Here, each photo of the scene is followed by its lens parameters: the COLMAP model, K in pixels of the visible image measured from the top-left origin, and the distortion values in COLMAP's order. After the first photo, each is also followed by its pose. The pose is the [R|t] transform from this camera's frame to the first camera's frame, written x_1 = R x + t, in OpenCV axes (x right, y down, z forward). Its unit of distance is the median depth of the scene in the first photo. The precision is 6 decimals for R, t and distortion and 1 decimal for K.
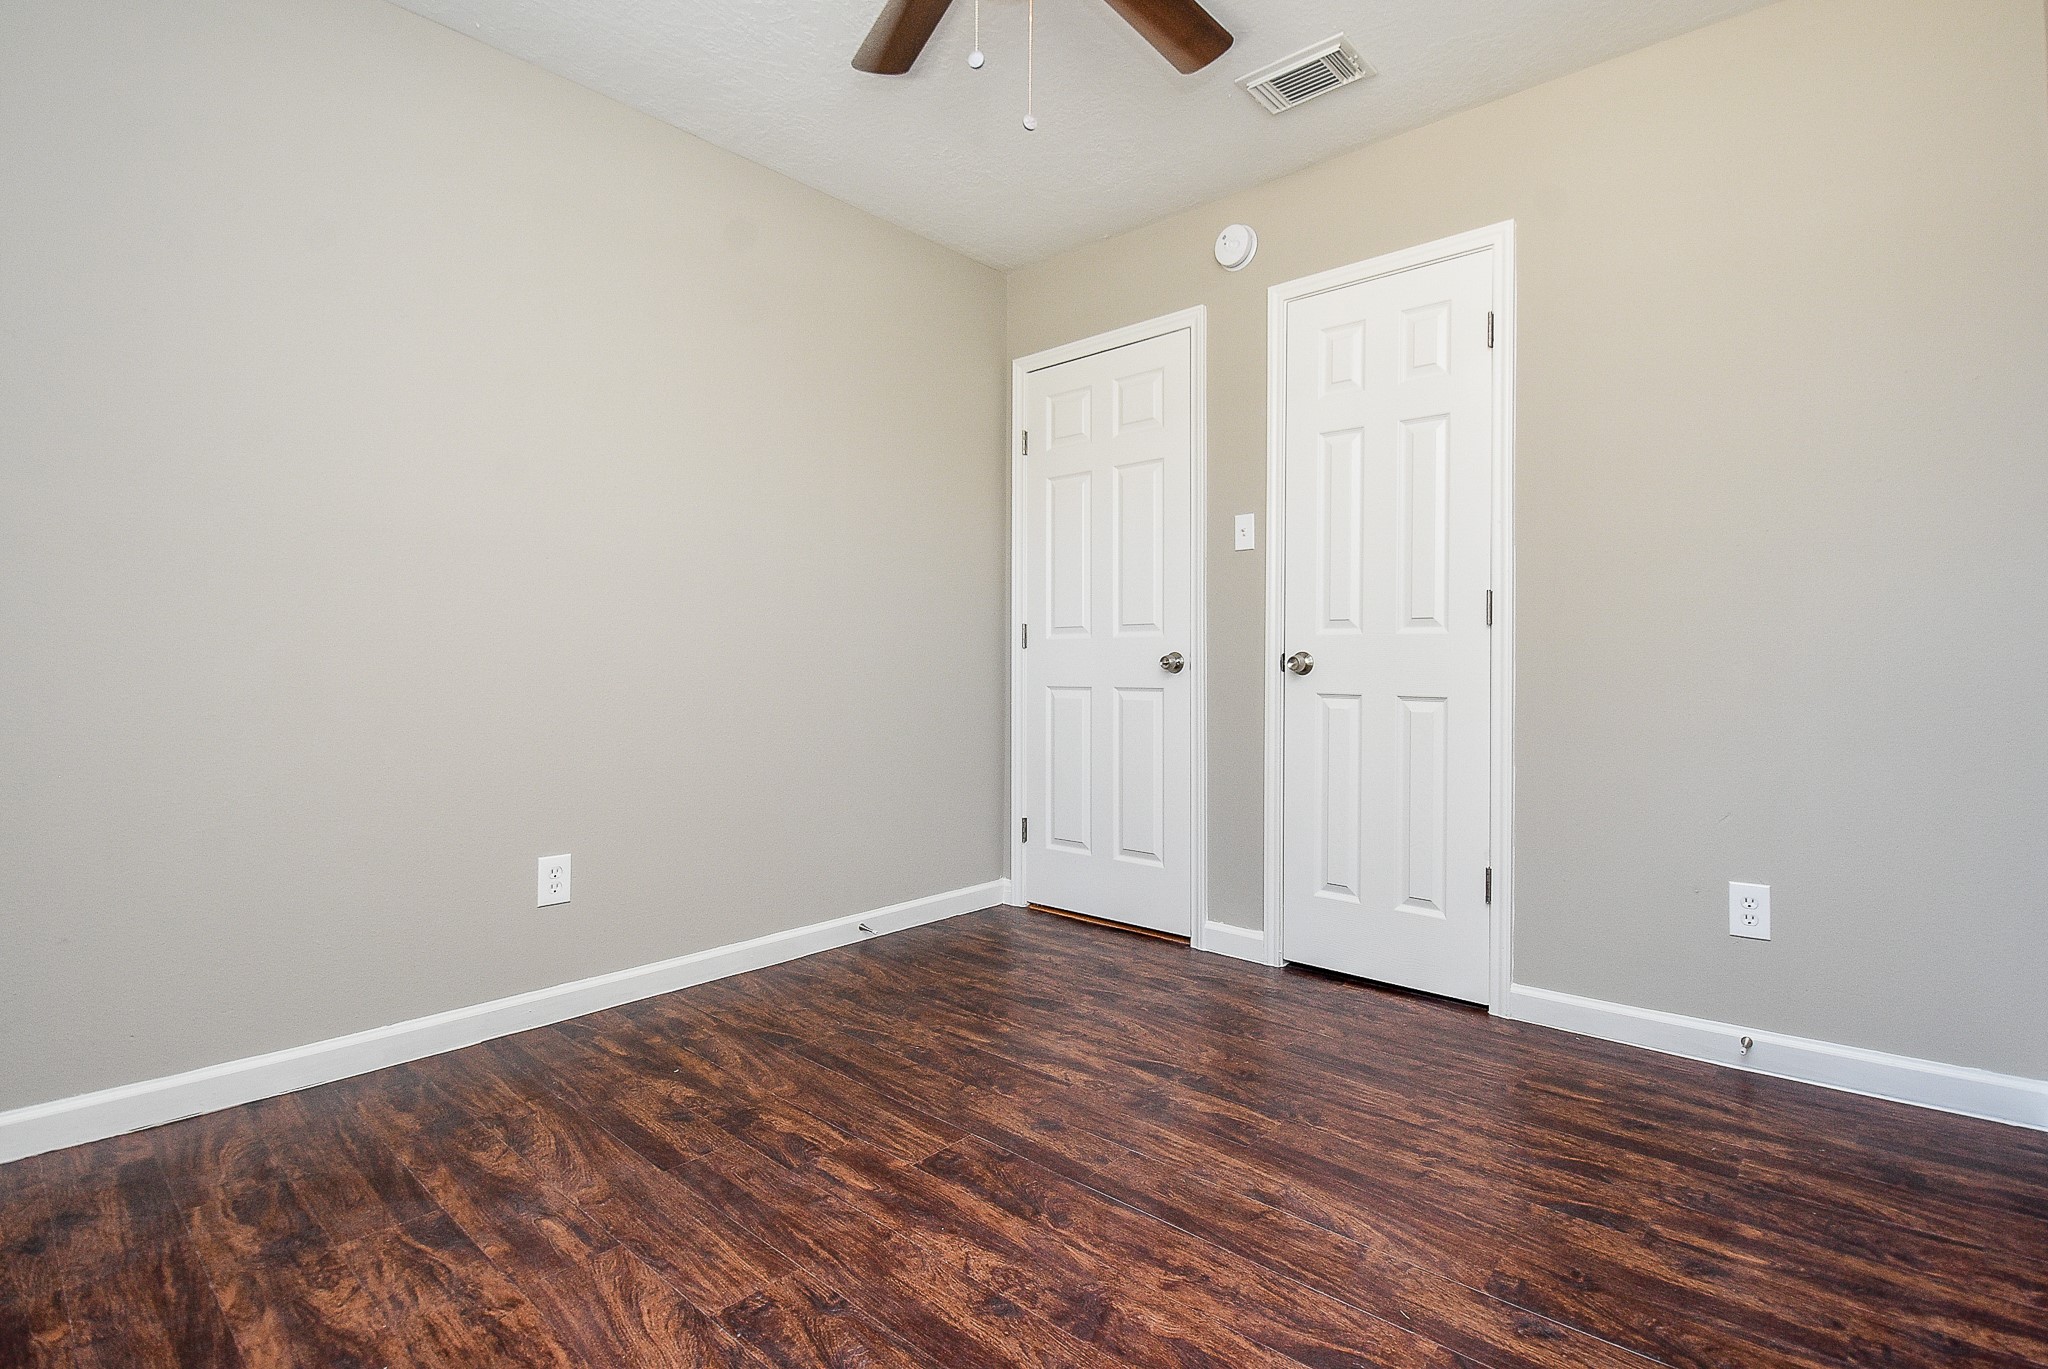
lens RADIAL K [[909.5, 0, 1025.0], [0, 909.5, 701.5], [0, 0, 1]] dist [0.026890, -0.023012]
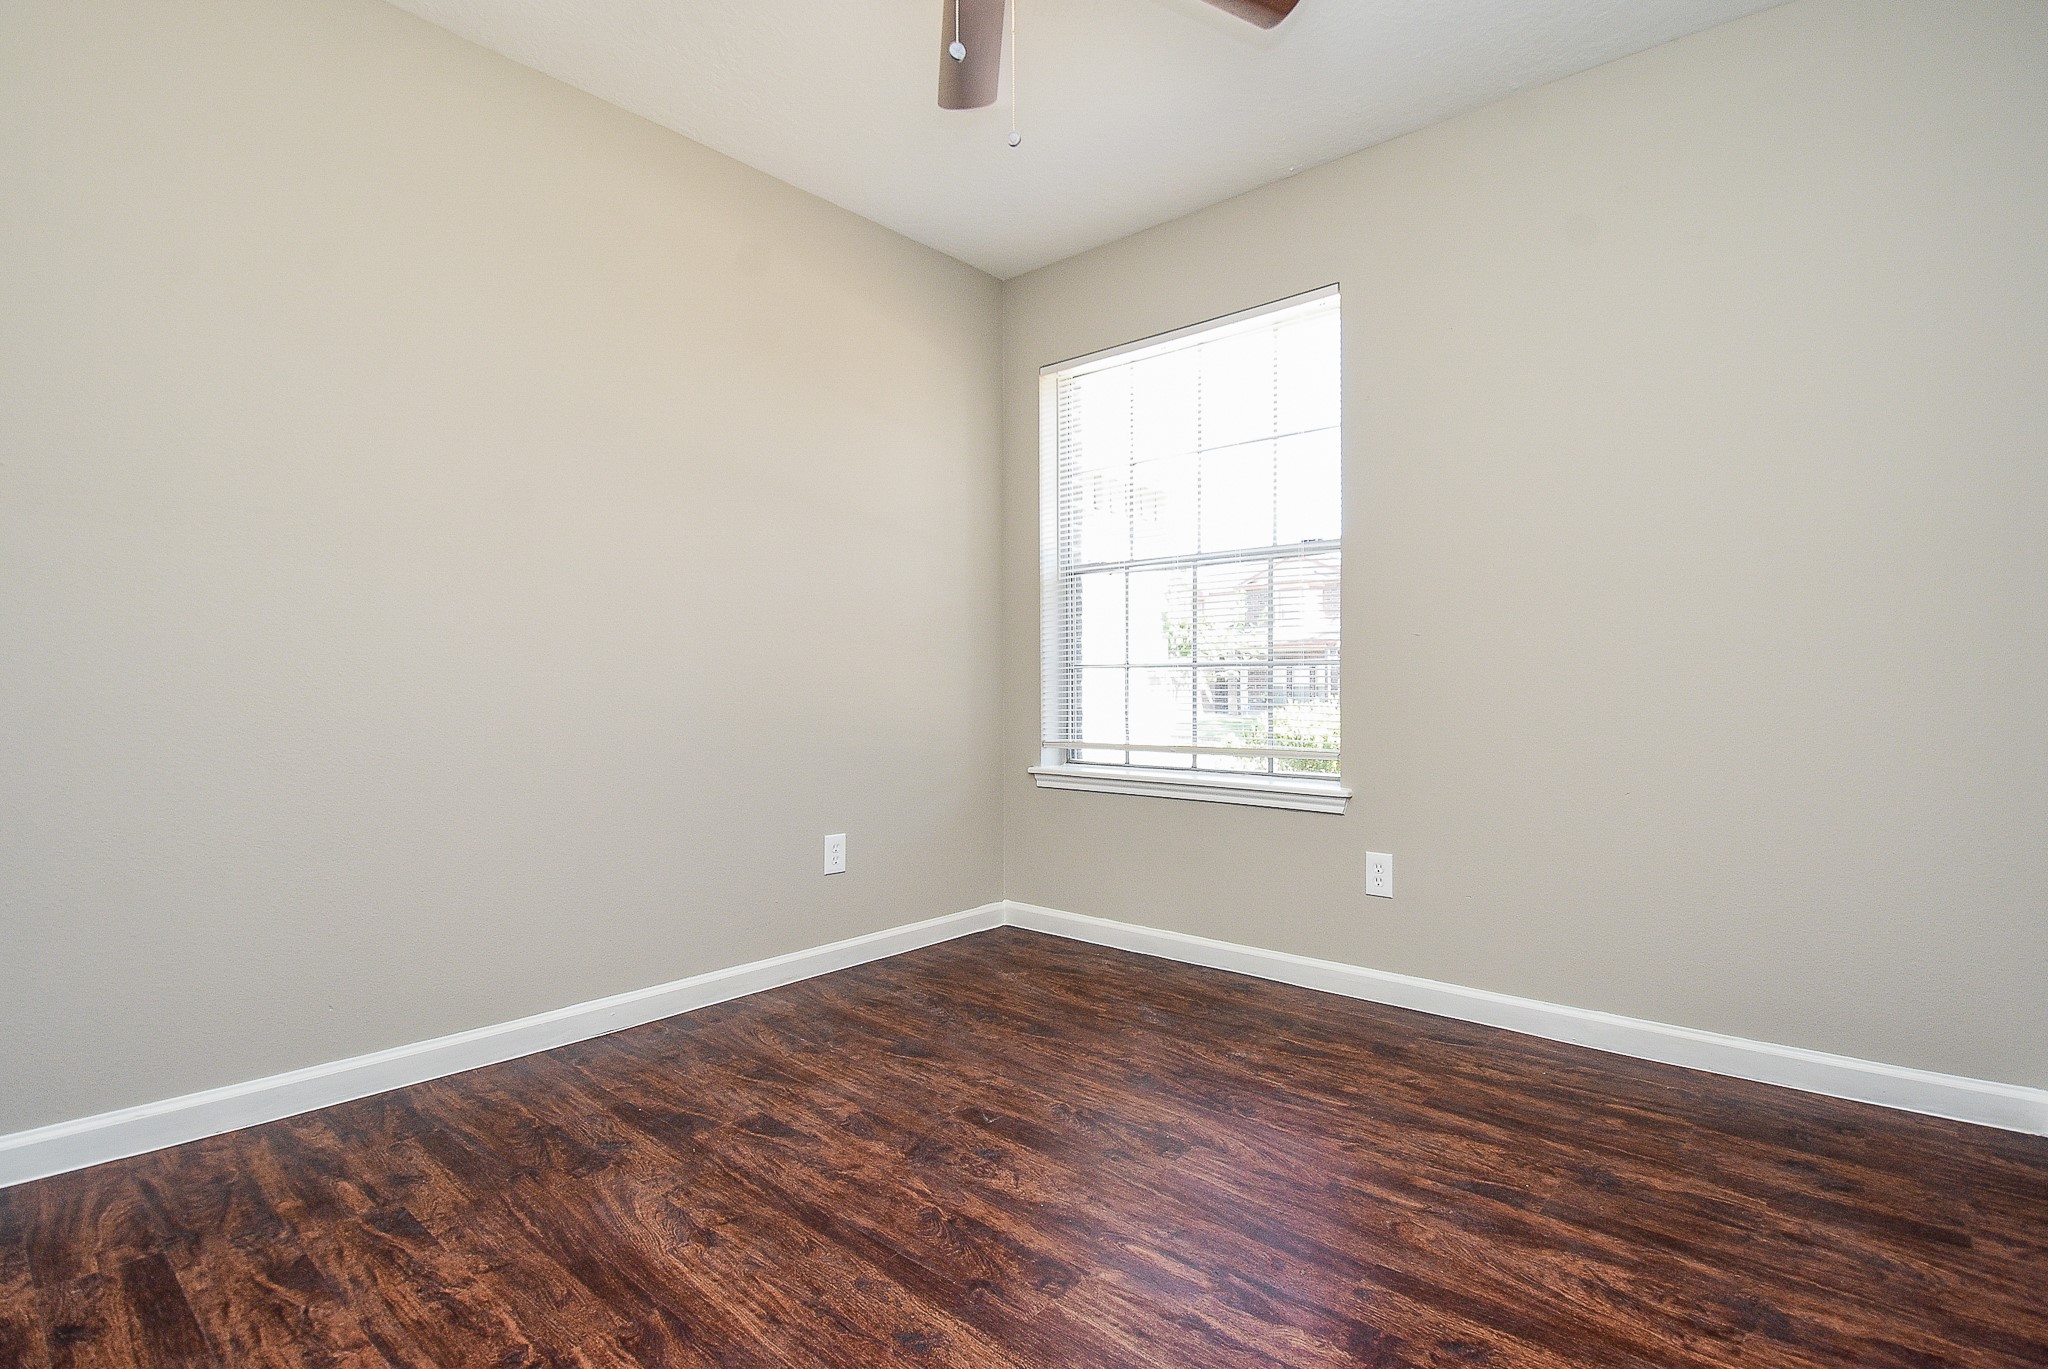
lens RADIAL K [[909.5, 0, 1025.0], [0, 909.5, 701.5], [0, 0, 1]] dist [0.026890, -0.023012]
pose [[-0.999988, -0.002642, -0.004145, -0.063960], [-0.002864, 0.998513, 0.054444, -0.068427], [0.003995, 0.054456, -0.998508, 2.030705]]
